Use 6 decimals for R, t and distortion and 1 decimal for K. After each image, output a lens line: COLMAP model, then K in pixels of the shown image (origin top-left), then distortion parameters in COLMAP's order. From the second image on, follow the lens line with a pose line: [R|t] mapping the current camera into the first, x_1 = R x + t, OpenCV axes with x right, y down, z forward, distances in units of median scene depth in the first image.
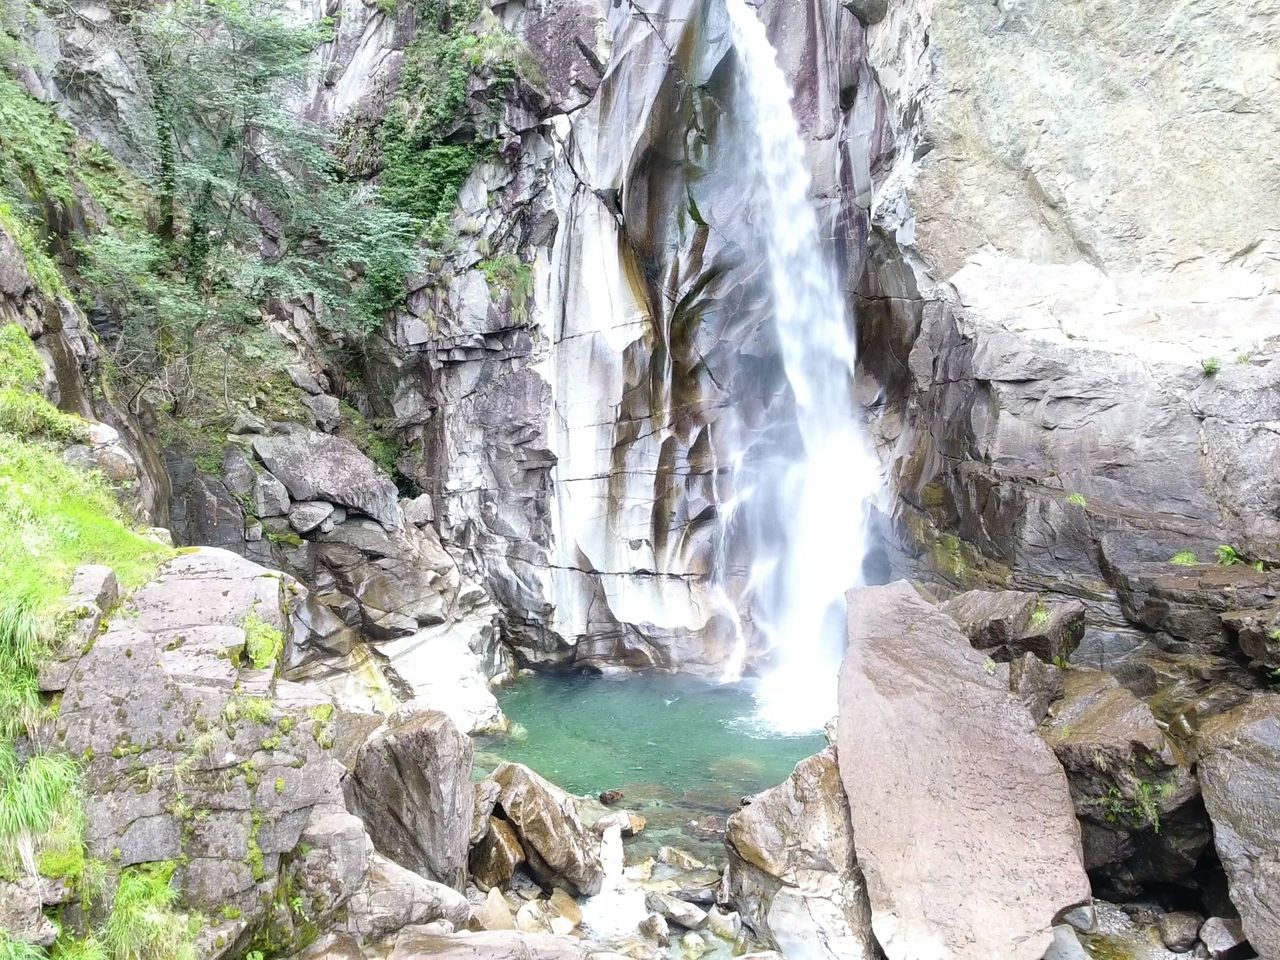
lens RADIAL K [[744.3, 0, 640.0], [0, 744.3, 480.0], [0, 0, 1]] dist [-0.019096, 0.005416]
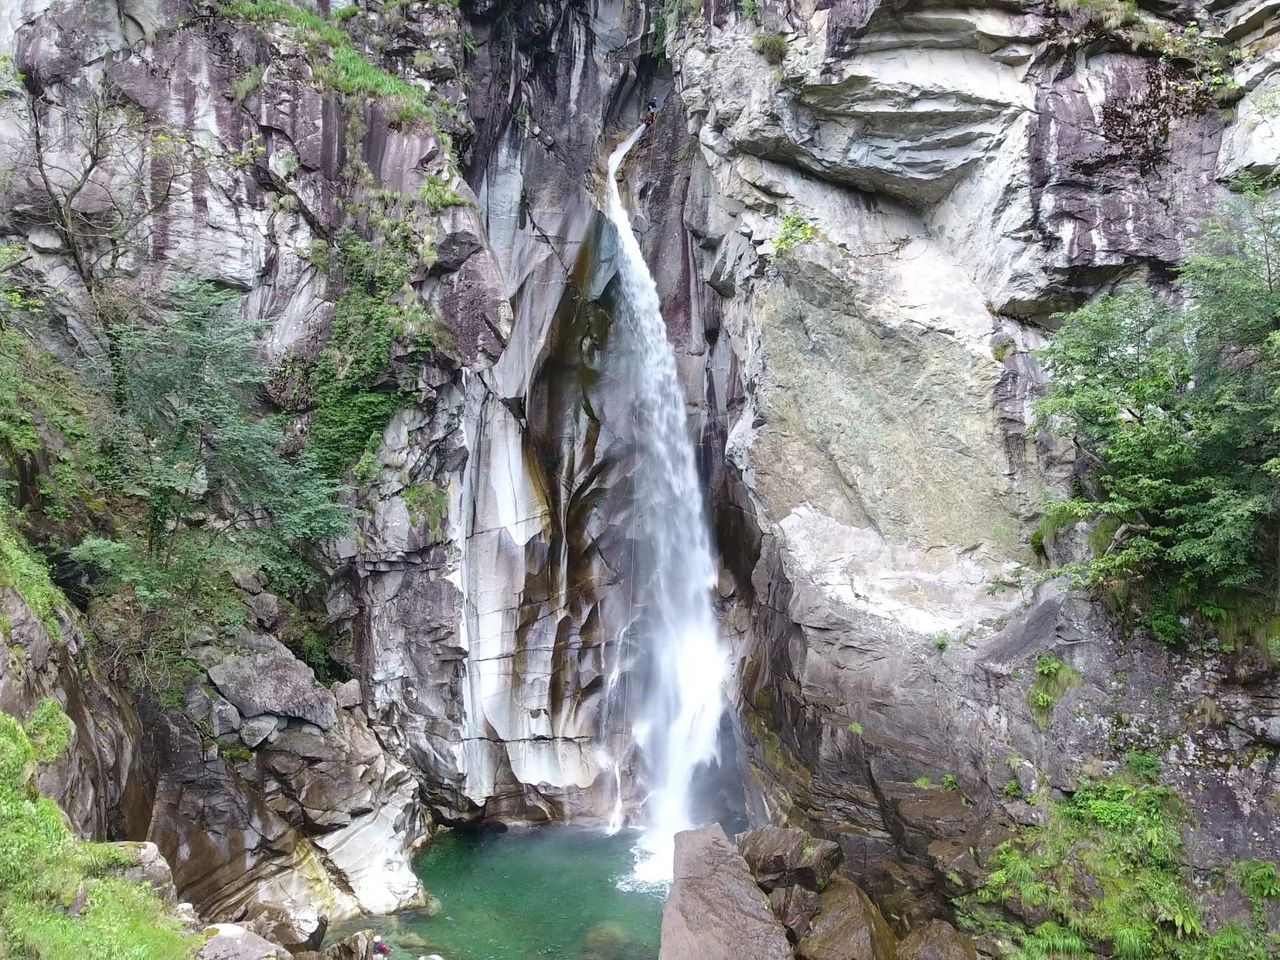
lens RADIAL K [[744.3, 0, 640.0], [0, 744.3, 480.0], [0, 0, 1]] dist [-0.019096, 0.005416]
pose [[0.994875, -0.001607, 0.101103, 0.043859], [0.002287, 0.999976, -0.006613, -0.299068], [-0.101090, 0.006810, 0.994854, -0.222054]]
